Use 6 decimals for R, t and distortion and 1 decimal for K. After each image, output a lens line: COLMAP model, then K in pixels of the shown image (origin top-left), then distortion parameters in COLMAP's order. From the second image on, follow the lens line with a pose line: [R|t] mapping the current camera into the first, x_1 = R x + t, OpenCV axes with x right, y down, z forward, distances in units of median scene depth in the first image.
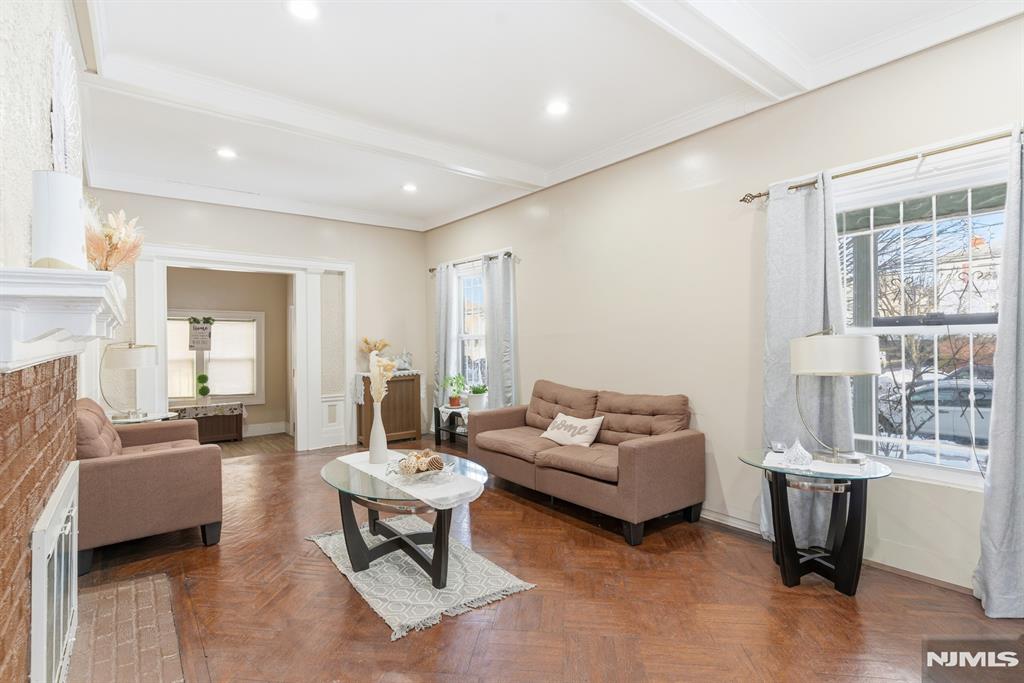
lens RADIAL K [[500.0, 0, 502.9], [0, 500.0, 339.0], [0, 0, 1]] dist [0.002197, -0.000129]
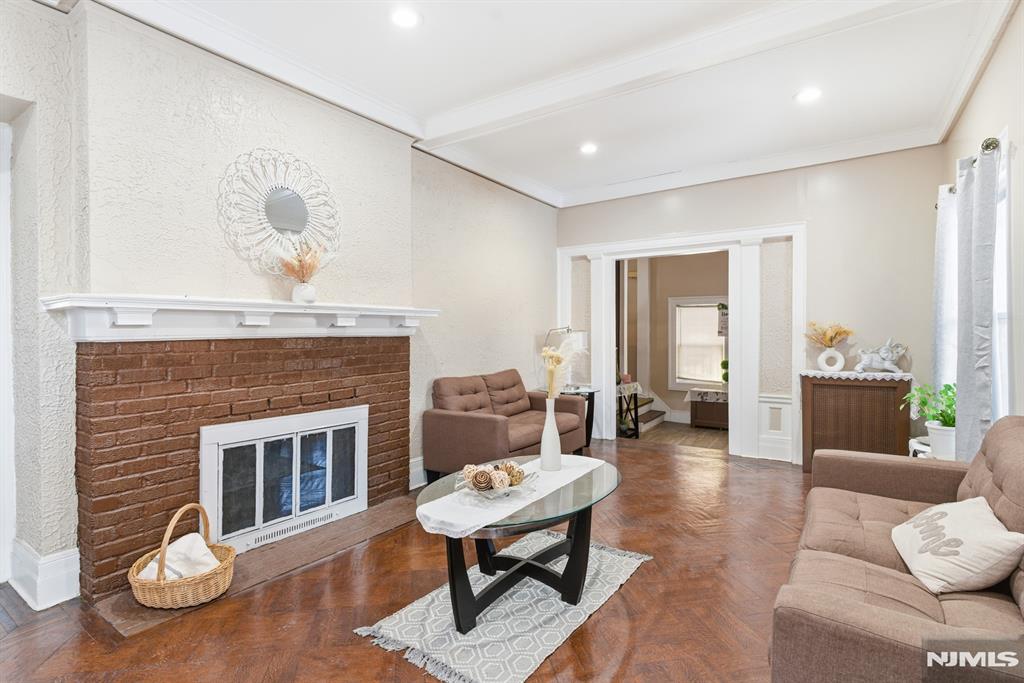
lens RADIAL K [[500.0, 0, 503.7], [0, 500.0, 337.7], [0, 0, 1]] dist [0.002197, -0.000129]
pose [[0.304668, 0.020206, -0.952244, 0.280103], [0.003728, 0.999742, 0.022407, 0.002055], [0.952451, -0.010377, 0.304514, 0.349488]]
